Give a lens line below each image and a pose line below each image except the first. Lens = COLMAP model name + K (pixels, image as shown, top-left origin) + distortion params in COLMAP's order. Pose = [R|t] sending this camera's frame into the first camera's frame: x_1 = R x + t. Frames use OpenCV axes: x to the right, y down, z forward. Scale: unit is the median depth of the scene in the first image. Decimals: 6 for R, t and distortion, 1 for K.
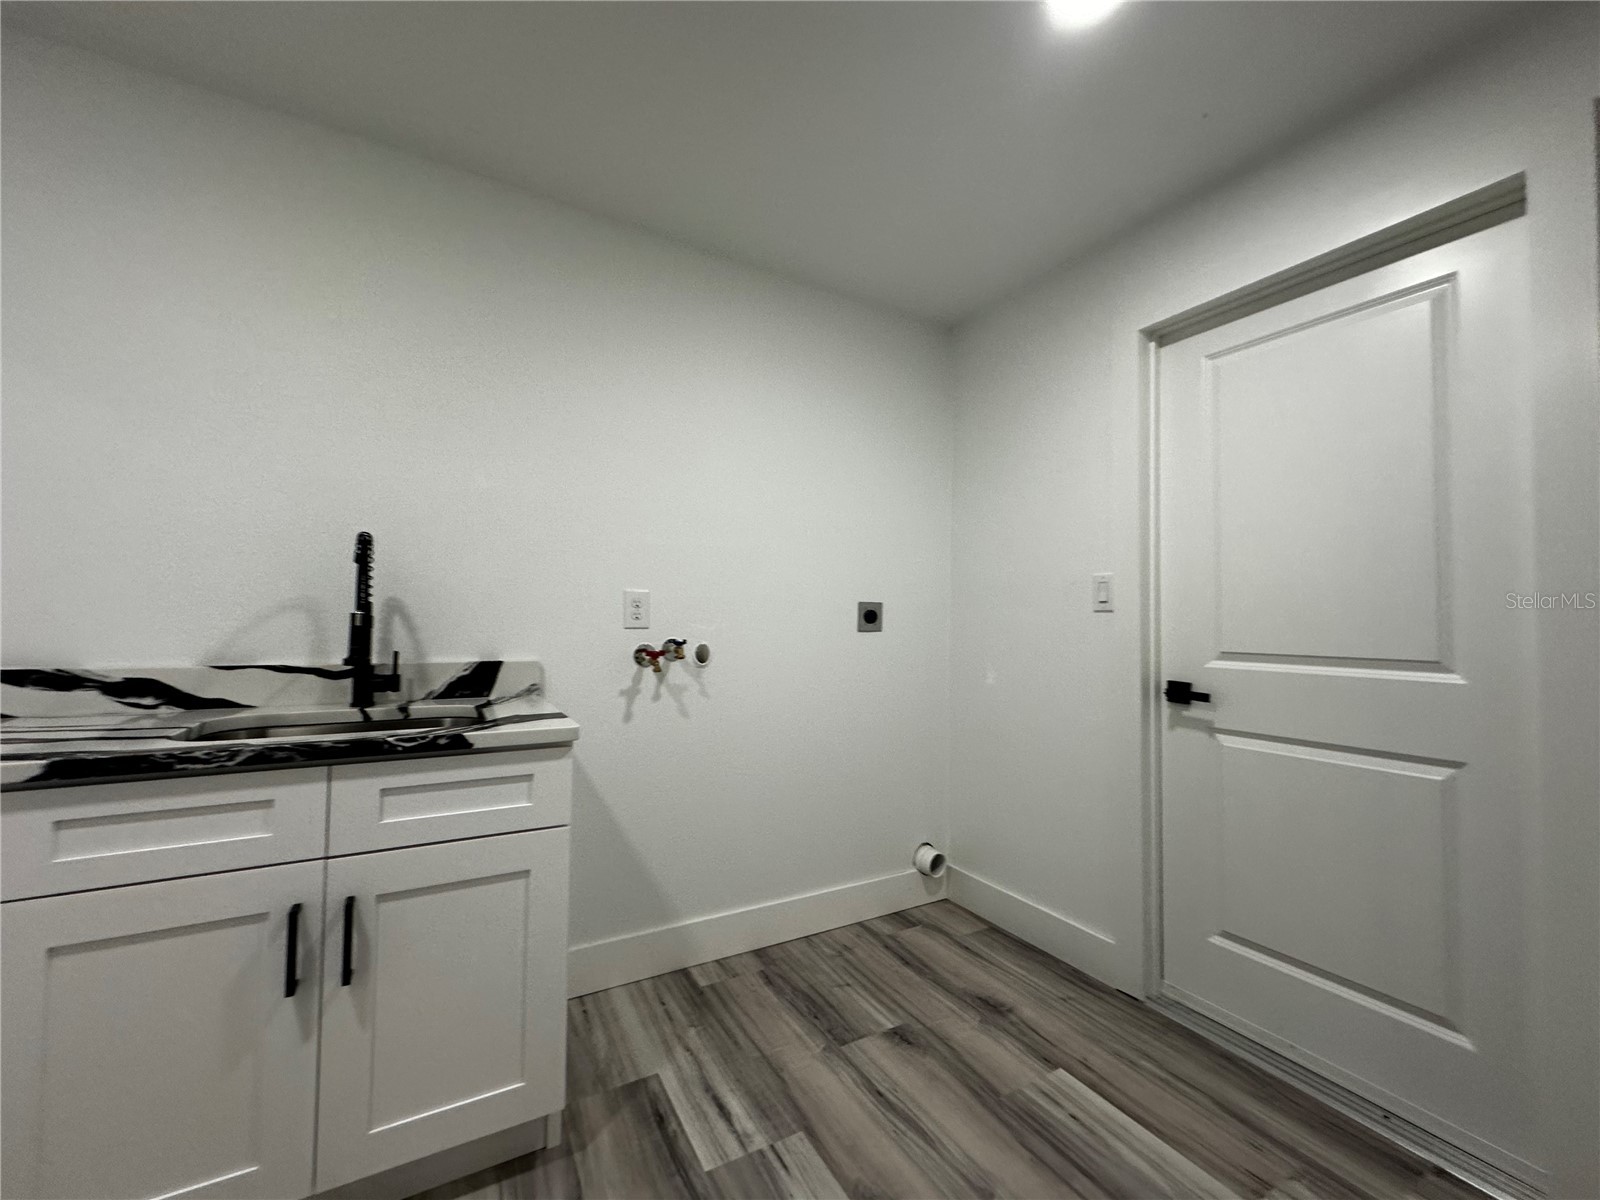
lens RADIAL K [[638.6, 0, 800.9], [0, 638.6, 601.3], [0, 0, 1]] dist [-0.002123, 0.000604]
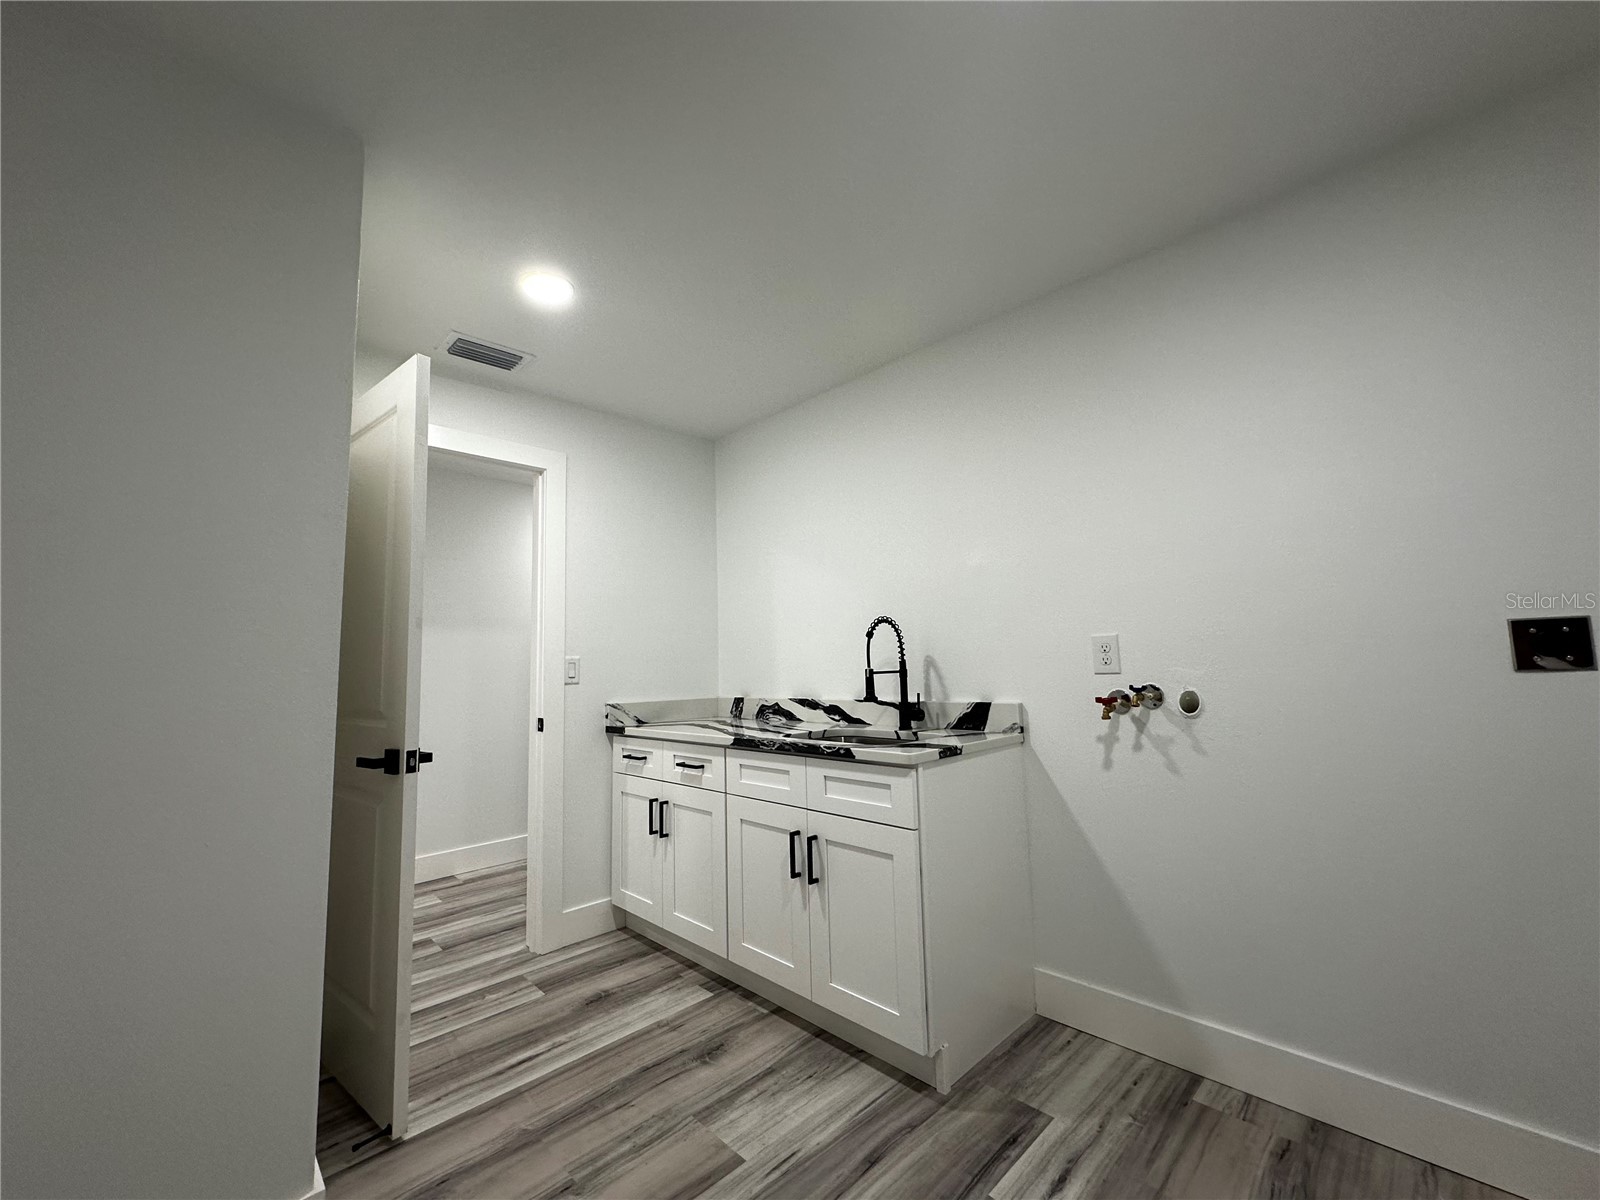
lens RADIAL K [[638.6, 0, 800.9], [0, 638.6, 601.3], [0, 0, 1]] dist [-0.002123, 0.000604]
pose [[0.258019, -0.118059, -0.958900, 0.677693], [0.063553, 0.992430, -0.105086, 0.005998], [0.964047, -0.033827, 0.263569, 0.341595]]
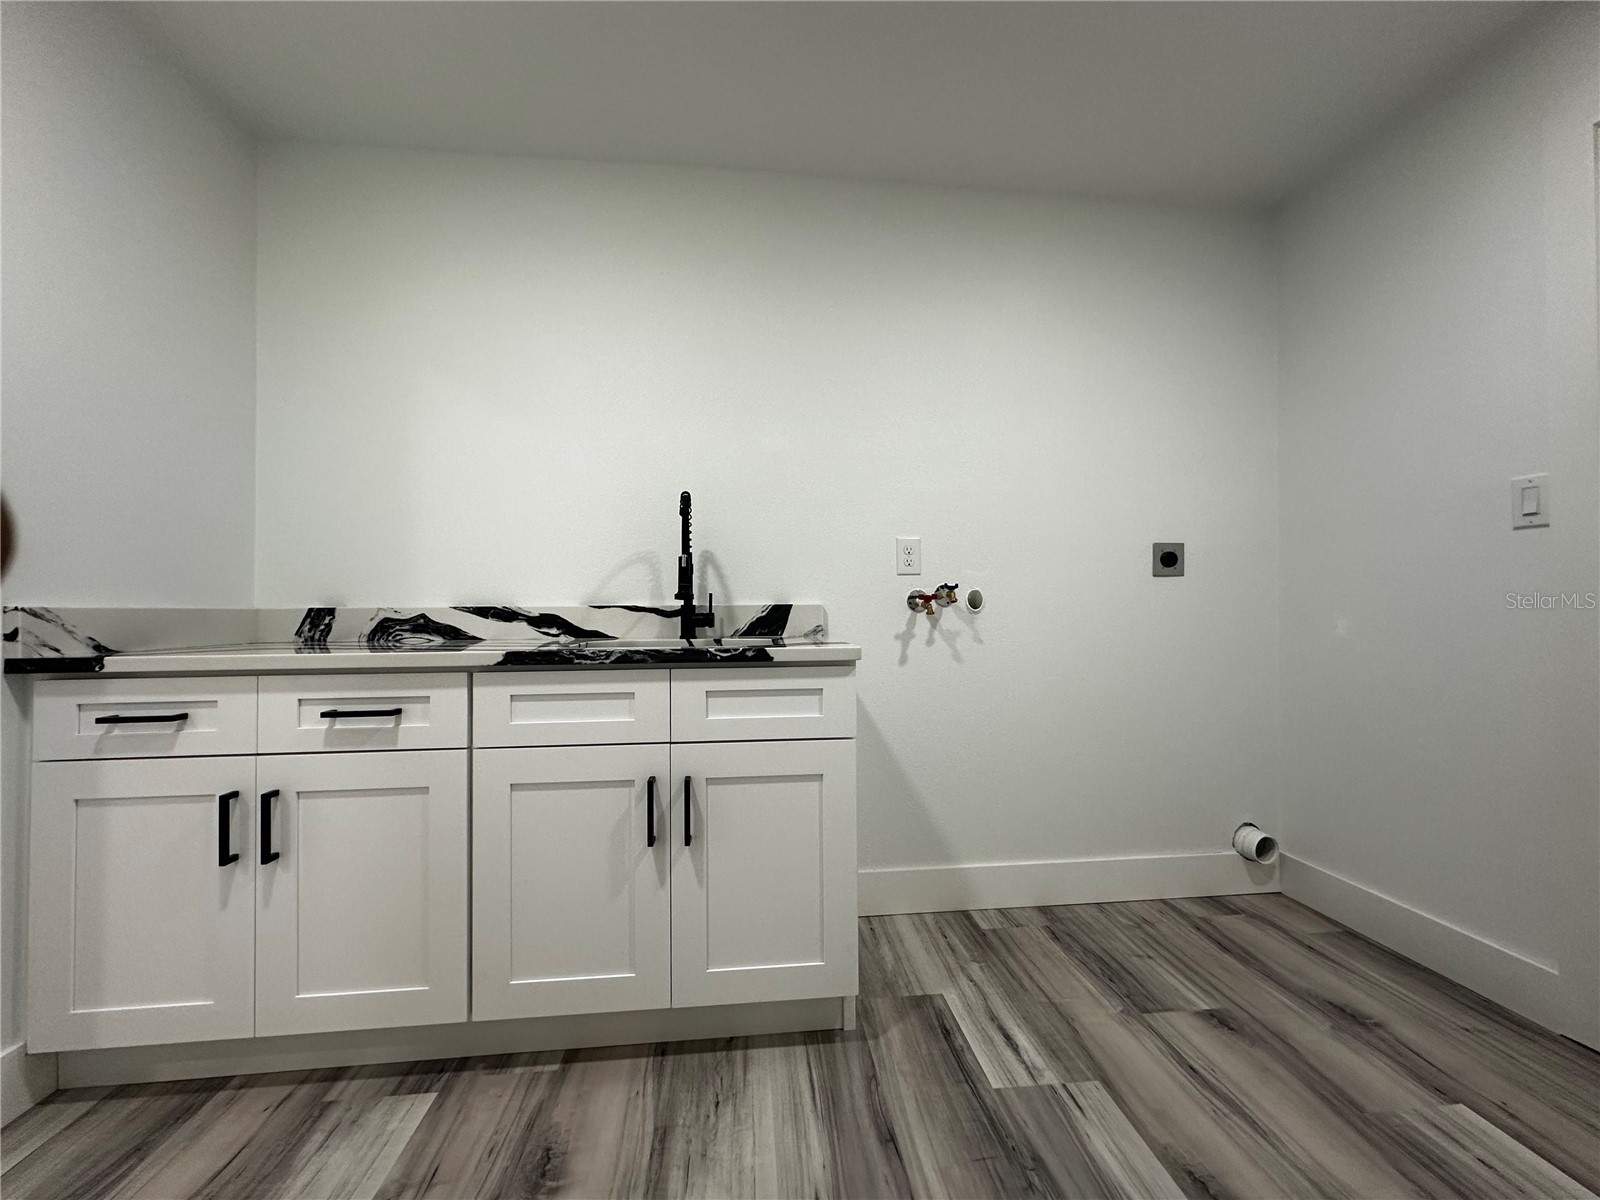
lens RADIAL K [[638.6, 0, 800.9], [0, 638.6, 601.3], [0, 0, 1]] dist [-0.002123, 0.000604]
pose [[0.915409, -0.022638, -0.401888, -0.004514], [0.031684, 0.999372, 0.015877, 0.075077], [0.401276, -0.027267, 0.915551, -0.017550]]
